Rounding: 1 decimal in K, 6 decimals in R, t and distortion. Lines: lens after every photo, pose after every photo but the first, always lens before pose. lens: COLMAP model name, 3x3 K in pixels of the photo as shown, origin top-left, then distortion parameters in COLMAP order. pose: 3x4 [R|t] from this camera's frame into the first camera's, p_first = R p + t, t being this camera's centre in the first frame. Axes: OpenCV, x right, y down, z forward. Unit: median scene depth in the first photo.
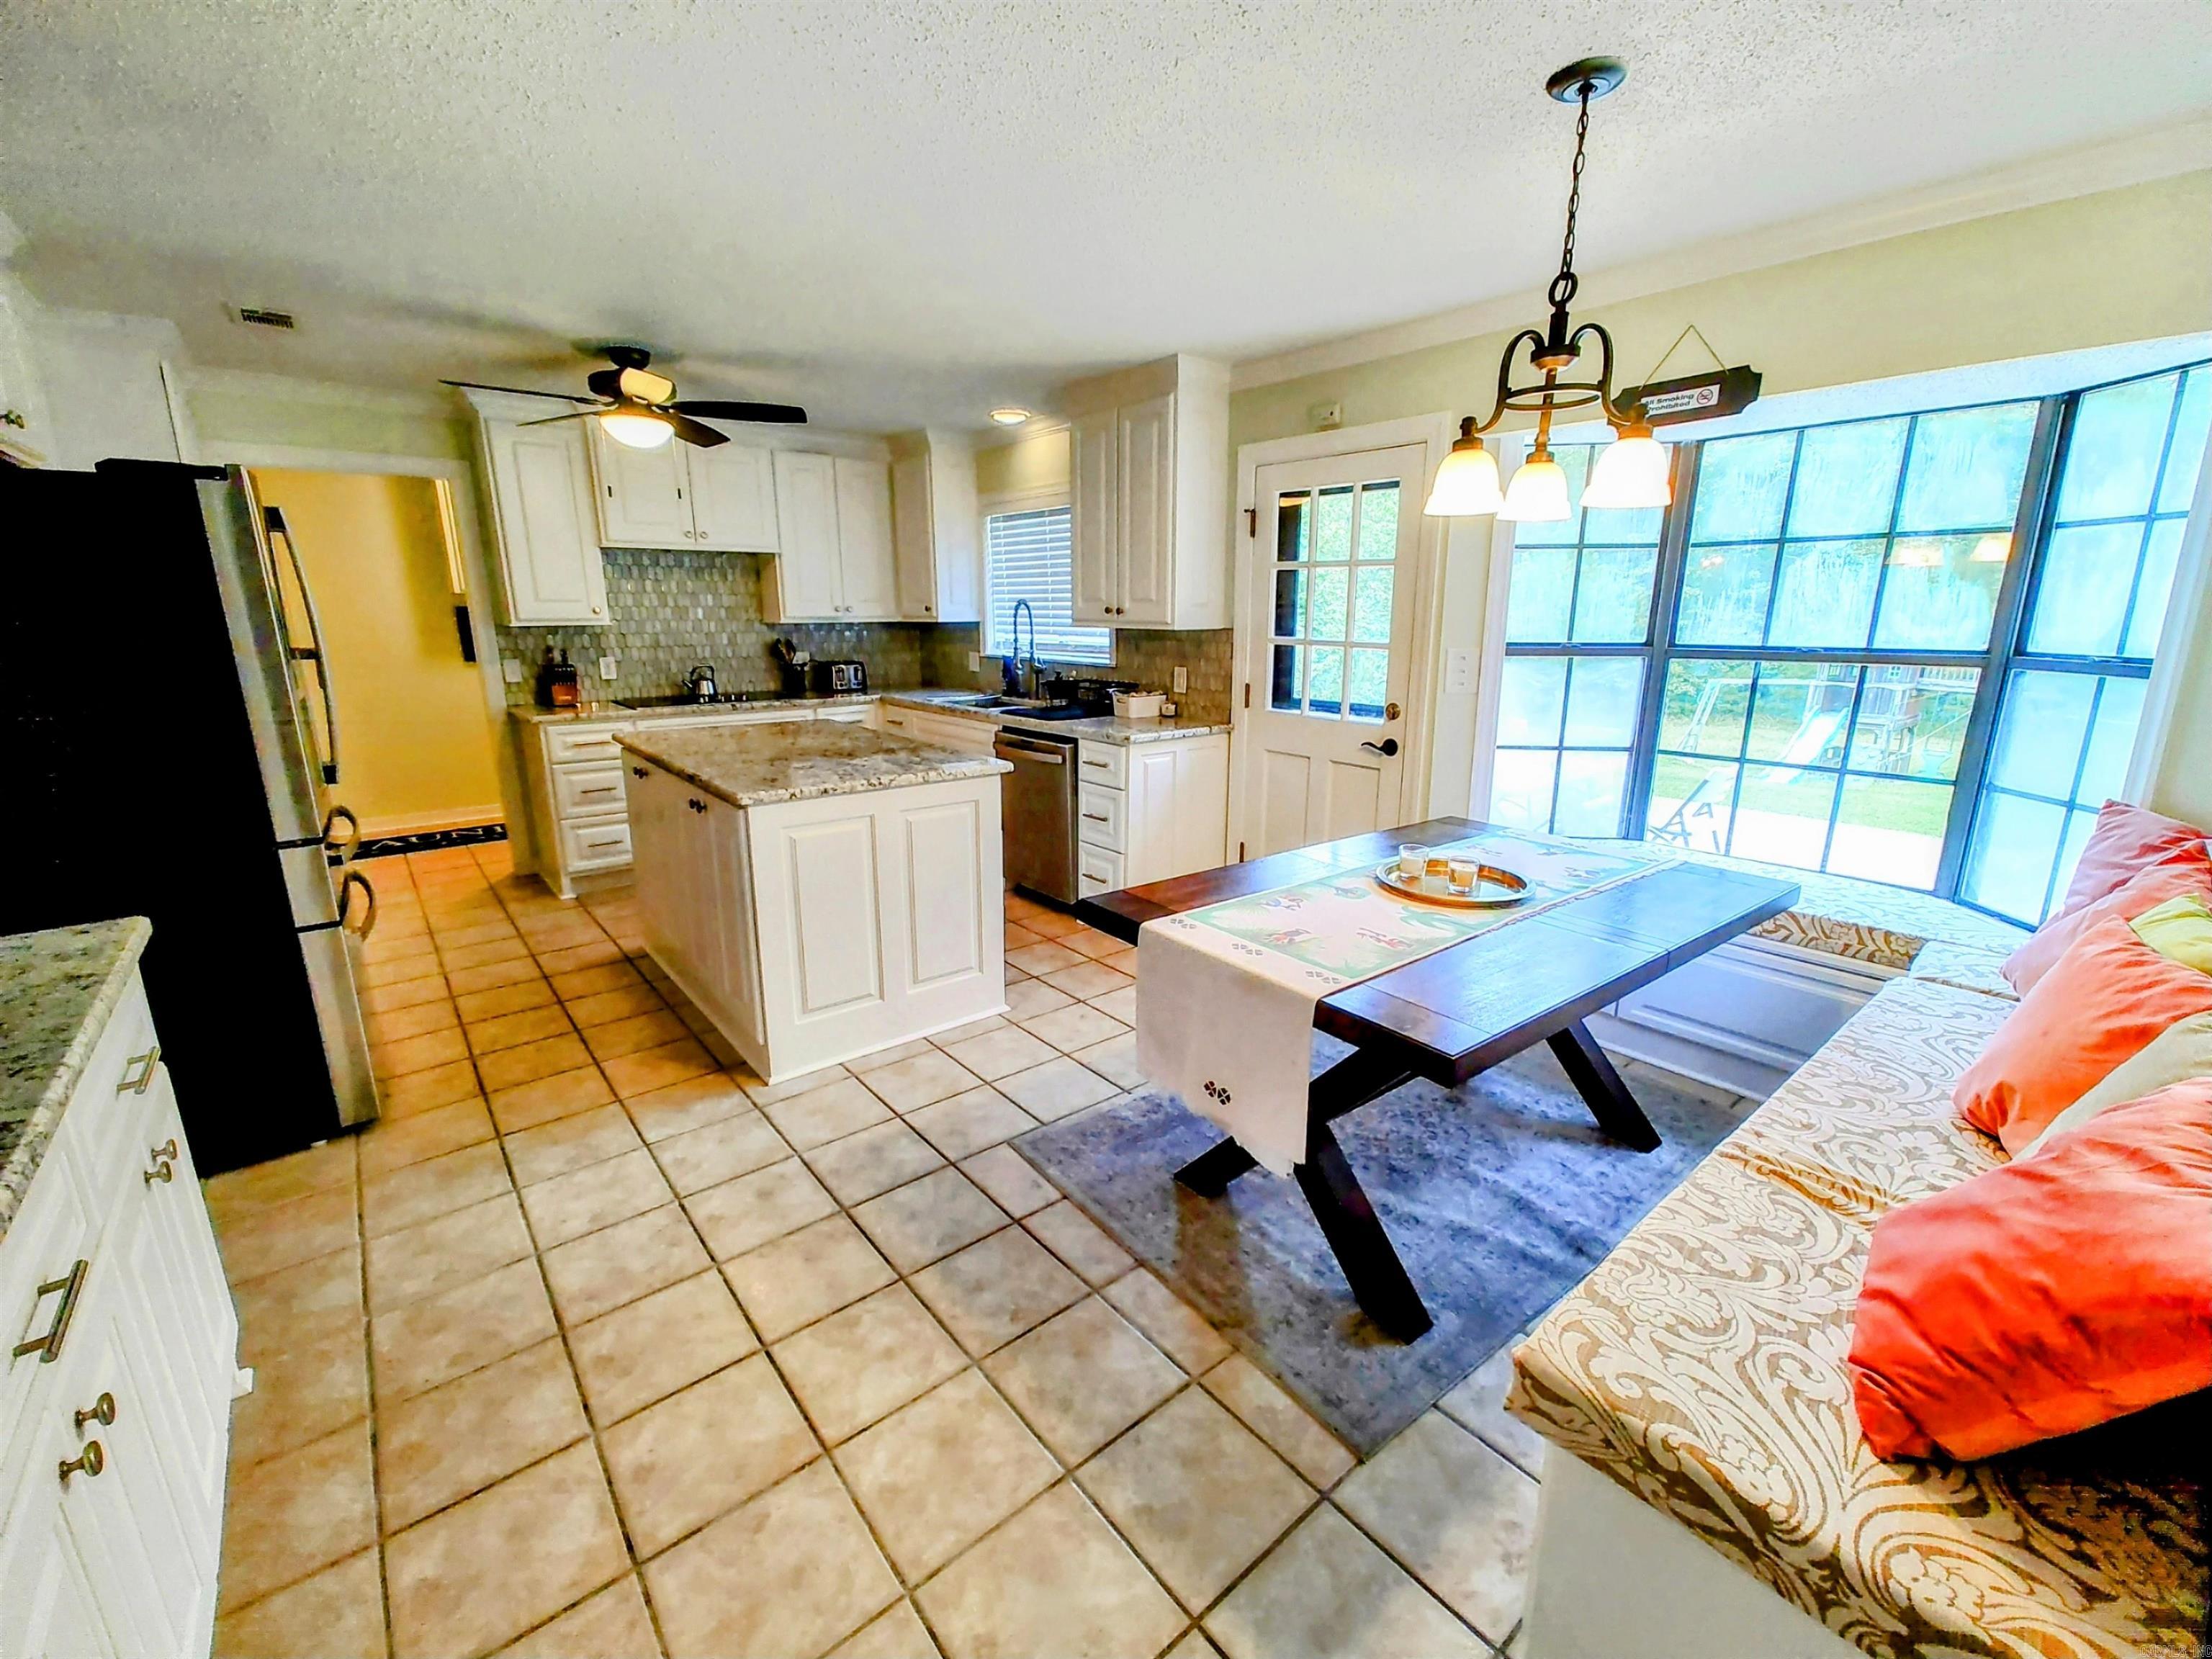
lens RADIAL K [[923.5, 0, 1103.0], [0, 923.5, 829.4], [0, 0, 1]] dist [0.003001, 0.000694]
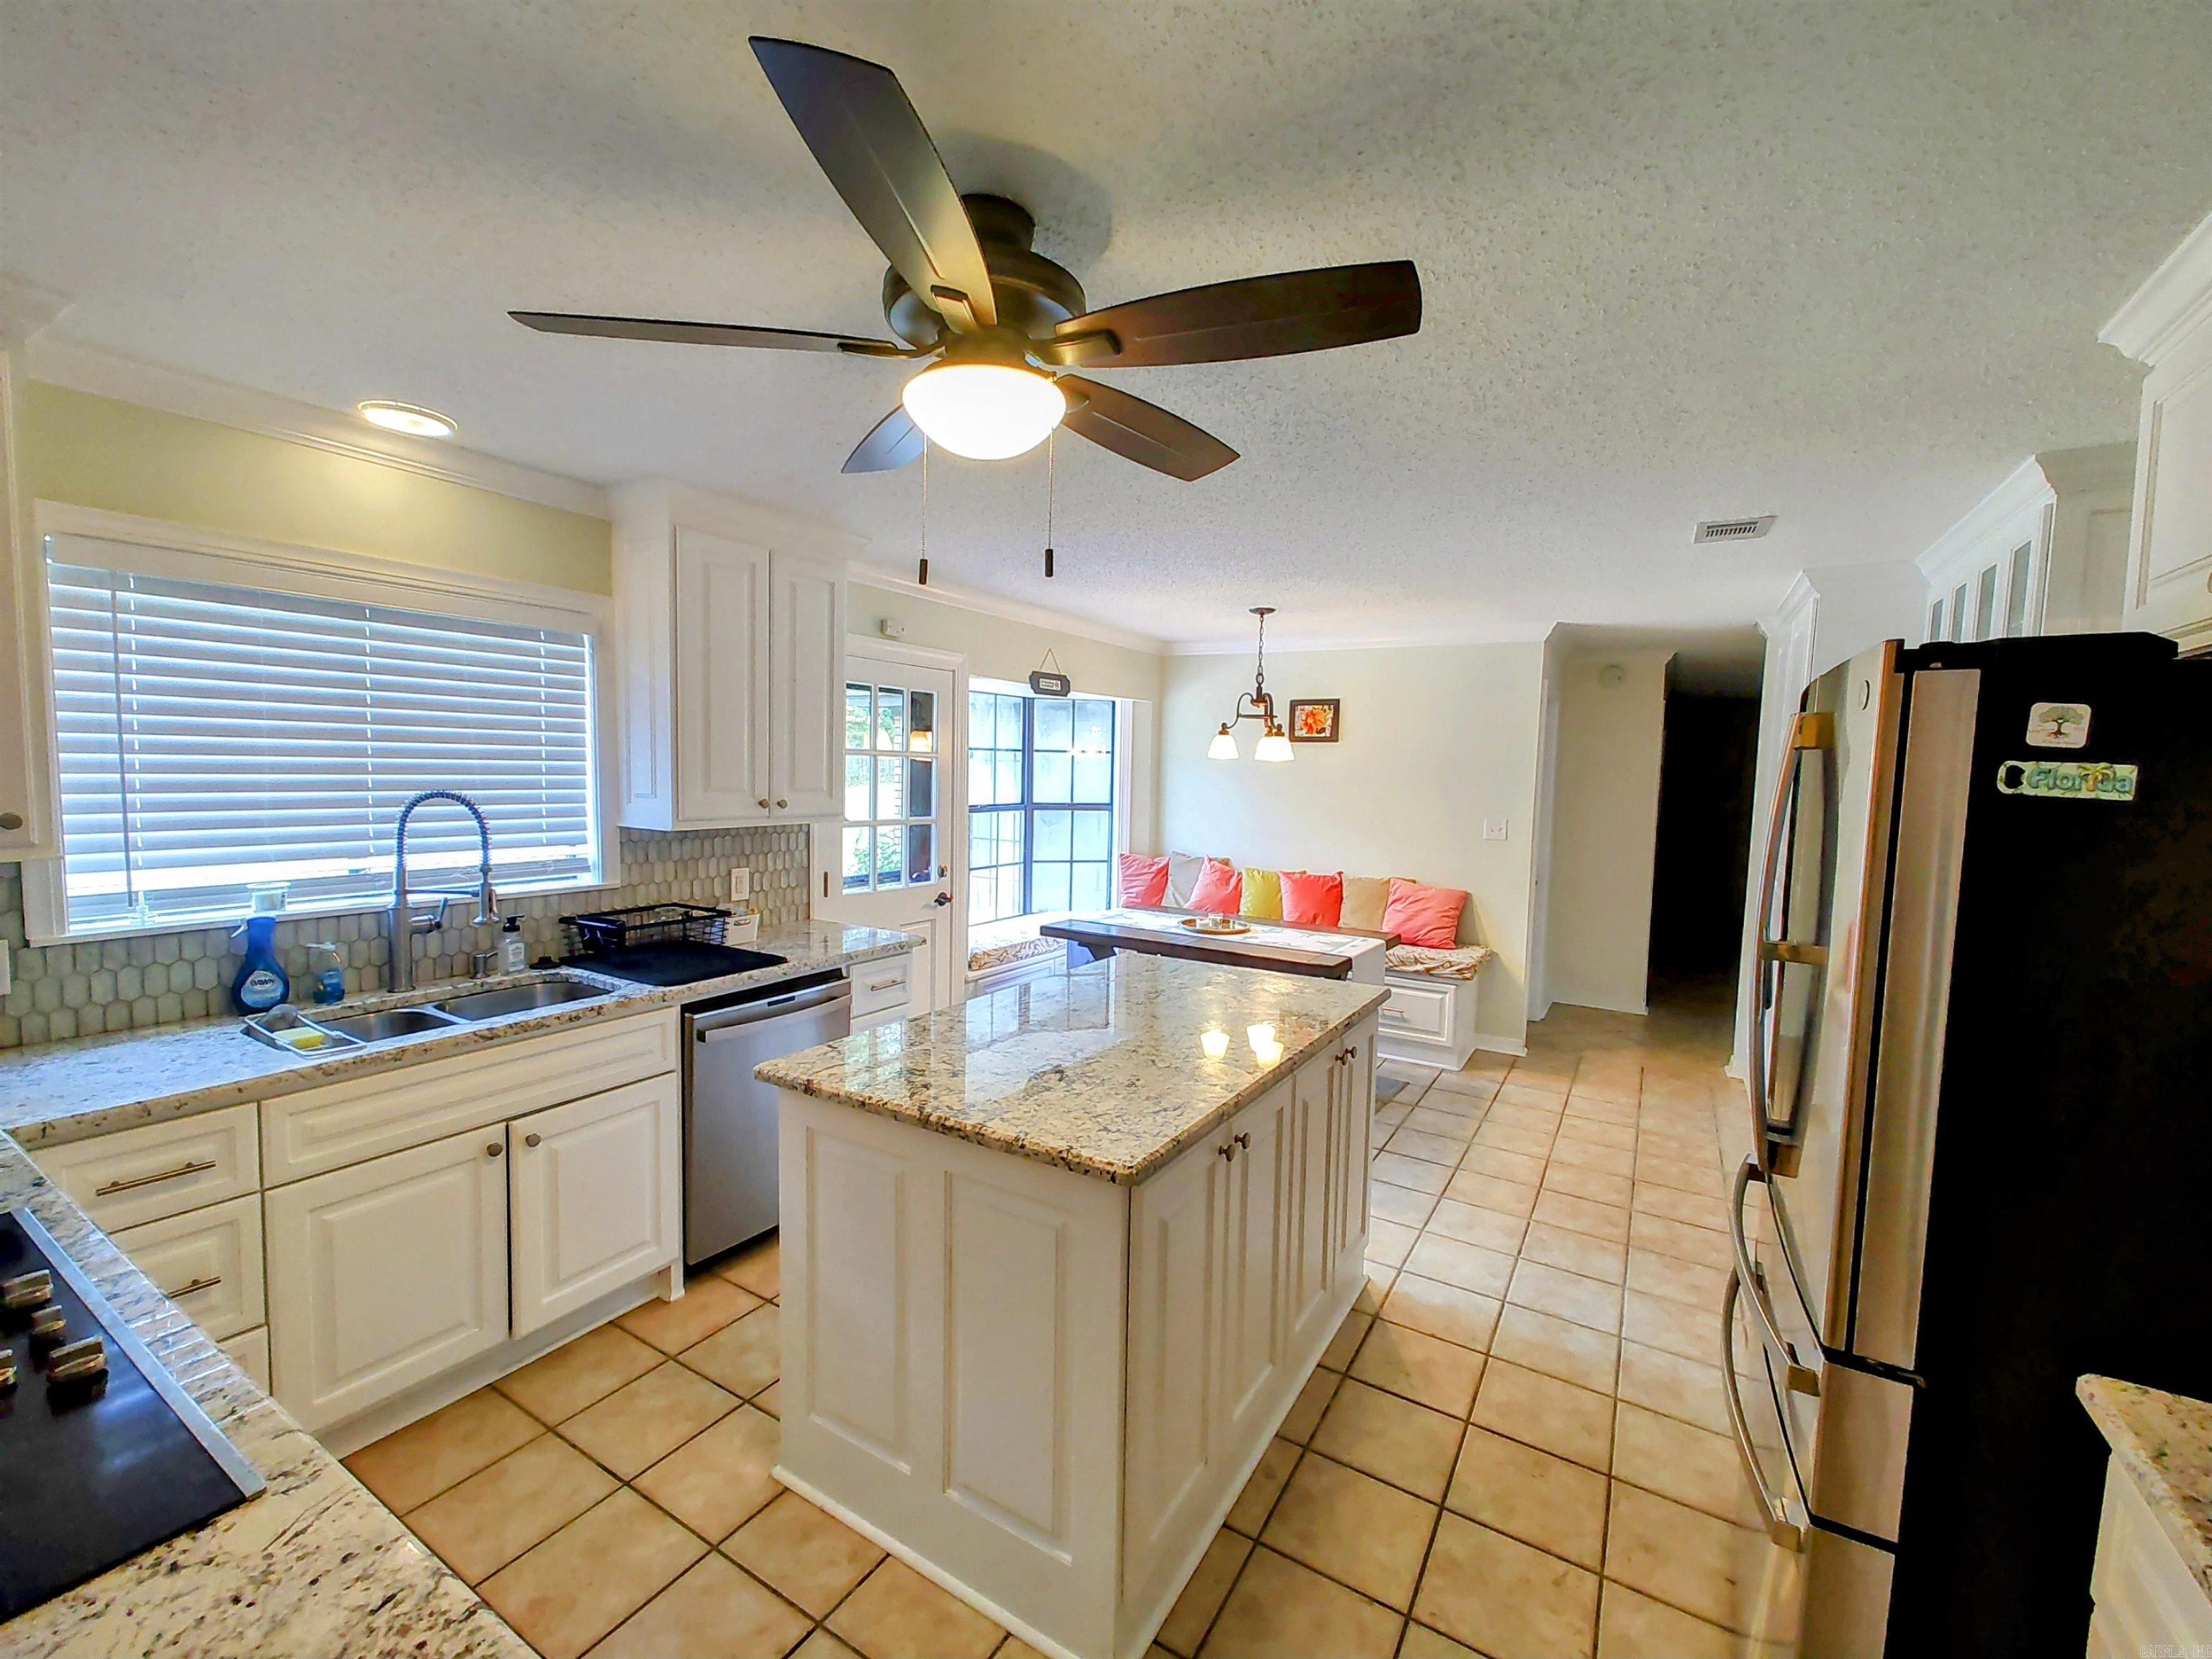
lens RADIAL K [[923.5, 0, 1103.0], [0, 923.5, 829.4], [0, 0, 1]] dist [0.003001, 0.000694]
pose [[-0.328011, -0.077835, 0.941462, -0.712295], [0.197162, 0.969012, 0.148806, -0.246368], [-0.923870, 0.234431, -0.302500, 0.879848]]
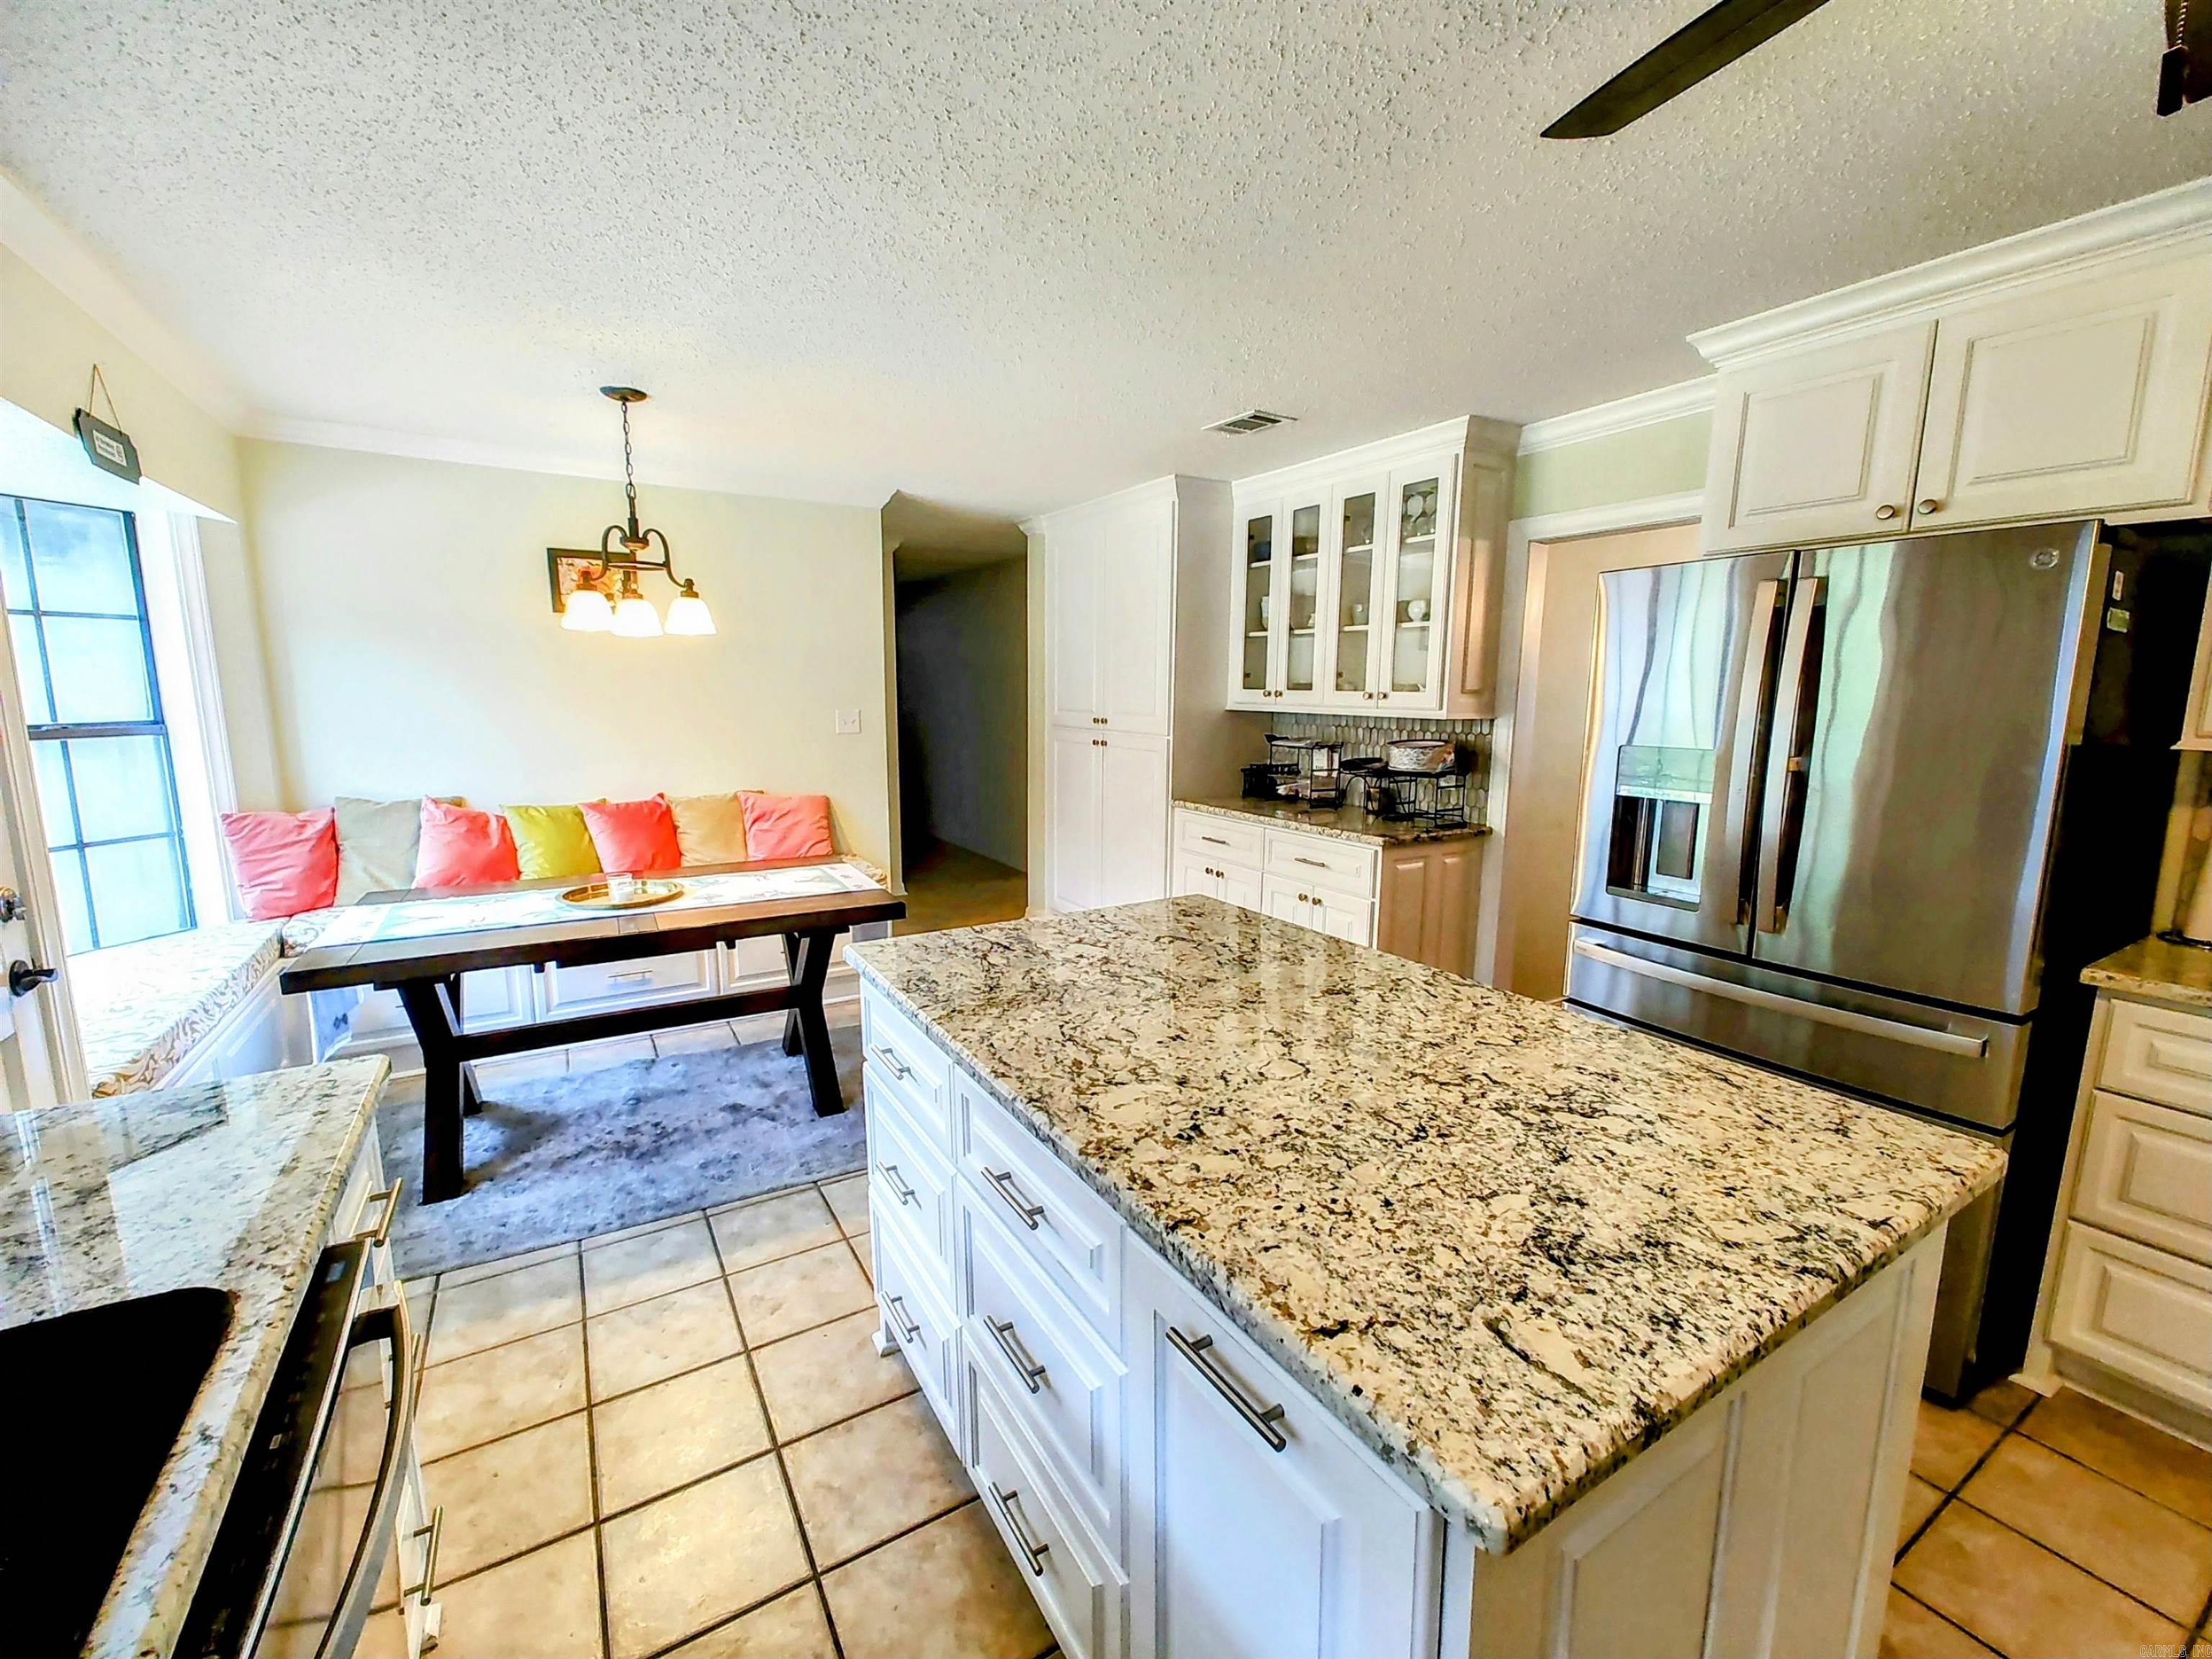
lens RADIAL K [[923.5, 0, 1103.0], [0, 923.5, 829.4], [0, 0, 1]] dist [0.003001, 0.000694]
pose [[-0.989521, -0.029306, 0.141381, -0.235631], [0.026920, 0.924568, 0.380066, -0.249046], [-0.141854, 0.379889, -0.914091, 1.012850]]
